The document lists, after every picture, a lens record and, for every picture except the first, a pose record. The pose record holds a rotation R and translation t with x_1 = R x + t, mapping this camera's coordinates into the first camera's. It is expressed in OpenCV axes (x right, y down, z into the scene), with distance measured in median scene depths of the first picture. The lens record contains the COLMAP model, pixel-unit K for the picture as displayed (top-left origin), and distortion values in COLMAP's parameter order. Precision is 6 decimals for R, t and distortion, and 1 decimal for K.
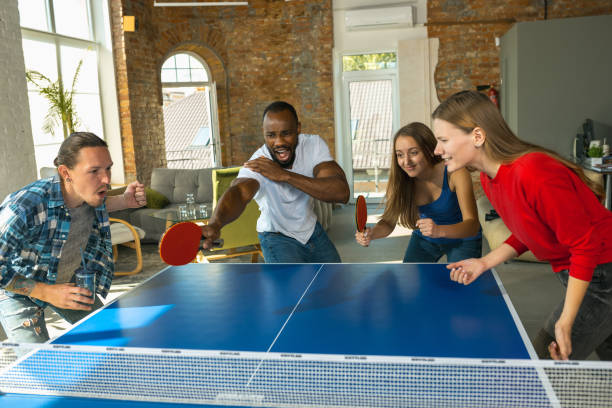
lens RADIAL K [[589.9, 0, 306.7], [0, 589.9, 196.4], [0, 0, 1]] dist [-0.020911, 0.000000]
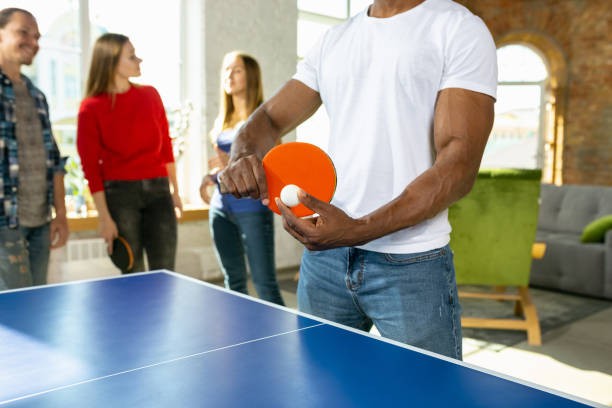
lens RADIAL K [[589.9, 0, 301.8], [0, 589.9, 206.0], [0, 0, 1]] dist [-0.020911, 0.000000]
pose [[0.788551, 0.112306, -0.604628, 0.080940], [-0.129885, 0.991419, 0.014756, 0.006223], [0.601097, 0.066896, 0.796371, 0.195663]]
